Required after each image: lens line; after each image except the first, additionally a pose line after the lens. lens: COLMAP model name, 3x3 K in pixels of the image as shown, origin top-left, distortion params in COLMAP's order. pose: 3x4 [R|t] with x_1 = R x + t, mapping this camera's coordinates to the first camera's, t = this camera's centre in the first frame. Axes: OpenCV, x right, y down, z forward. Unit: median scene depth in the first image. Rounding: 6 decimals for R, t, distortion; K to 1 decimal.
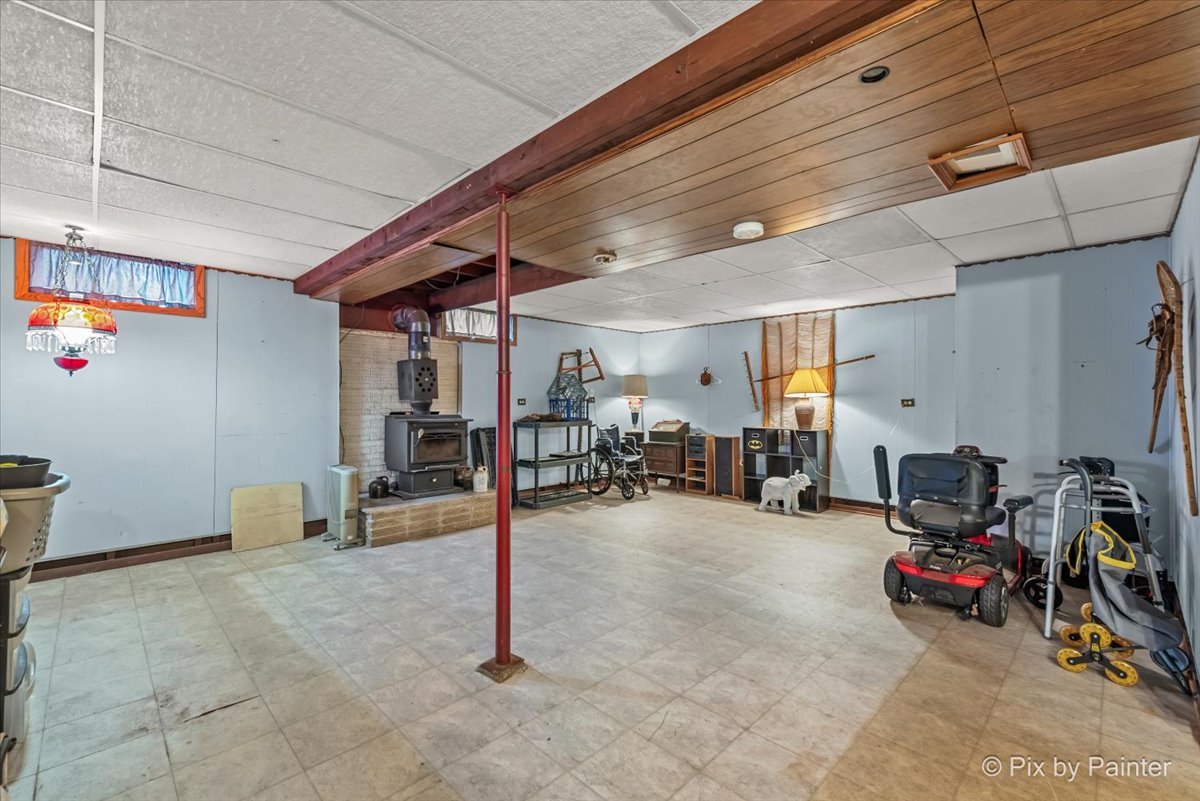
lens RADIAL K [[502.7, 0, 595.9], [0, 502.7, 393.5], [0, 0, 1]] dist [-0.012503, -0.000067]
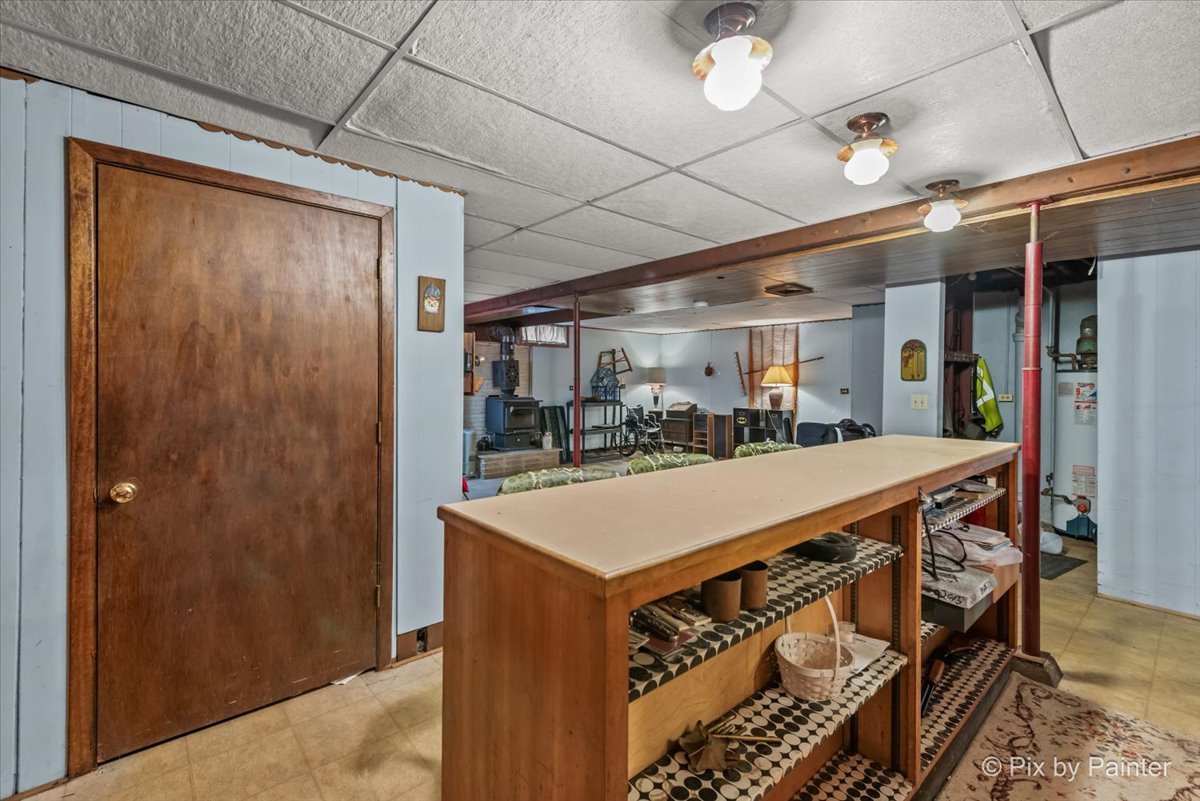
lens RADIAL K [[502.7, 0, 595.9], [0, 502.7, 393.5], [0, 0, 1]] dist [-0.012503, -0.000067]
pose [[0.997673, 0.006377, -0.067886, 0.012226], [-0.003885, 0.999316, 0.036788, -0.019976], [0.068074, -0.036438, 0.997015, -0.385310]]
